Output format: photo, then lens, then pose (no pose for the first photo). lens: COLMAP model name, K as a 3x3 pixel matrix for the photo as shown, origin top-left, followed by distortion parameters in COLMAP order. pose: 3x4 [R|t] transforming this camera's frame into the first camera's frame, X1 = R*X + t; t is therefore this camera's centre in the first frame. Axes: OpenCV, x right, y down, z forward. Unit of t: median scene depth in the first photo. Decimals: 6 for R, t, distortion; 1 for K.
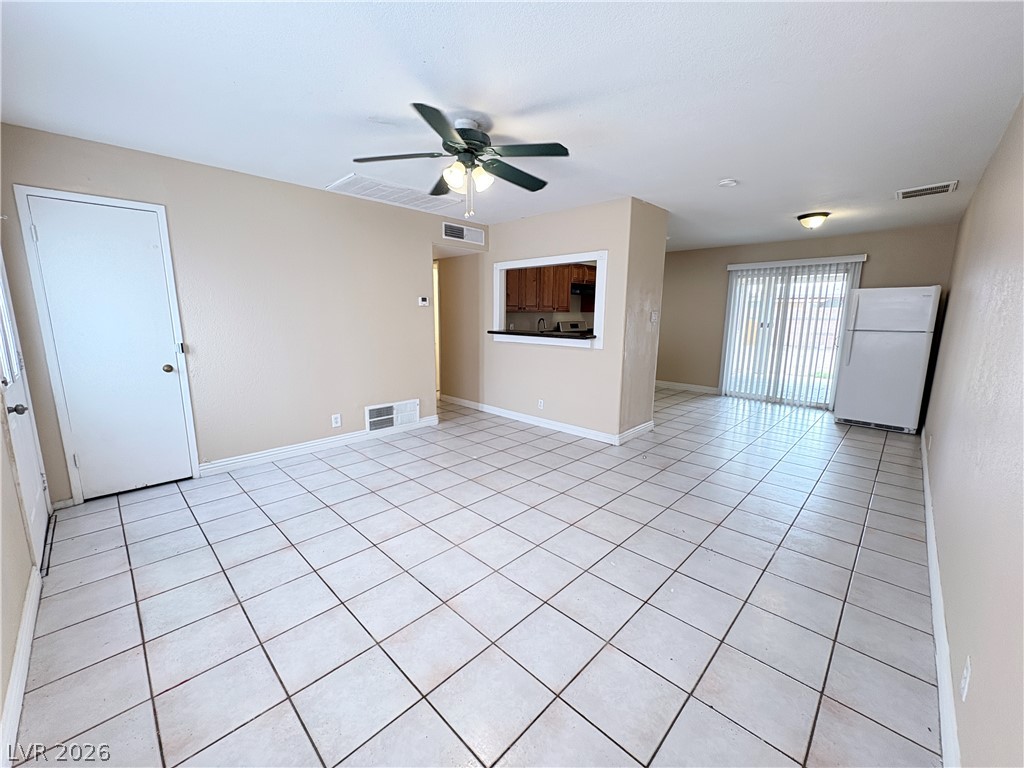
lens RADIAL K [[409.4, 0, 509.0], [0, 409.4, 382.2], [0, 0, 1]] dist [0.000817, -0.000113]
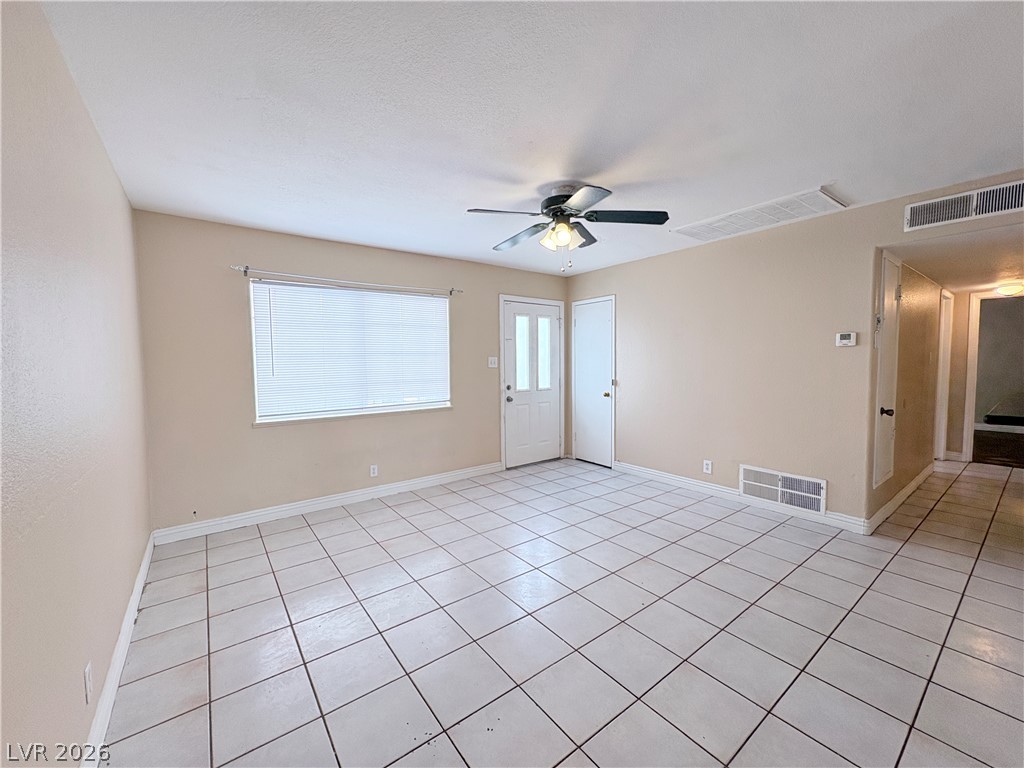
lens RADIAL K [[409.4, 0, 516.0], [0, 409.4, 381.0], [0, 0, 1]] dist [0.000817, -0.000113]
pose [[-0.138100, 0.042491, -0.989506, 0.681572], [-0.157158, 0.985481, 0.064252, -0.112877], [0.977870, 0.164382, -0.129417, 0.726855]]
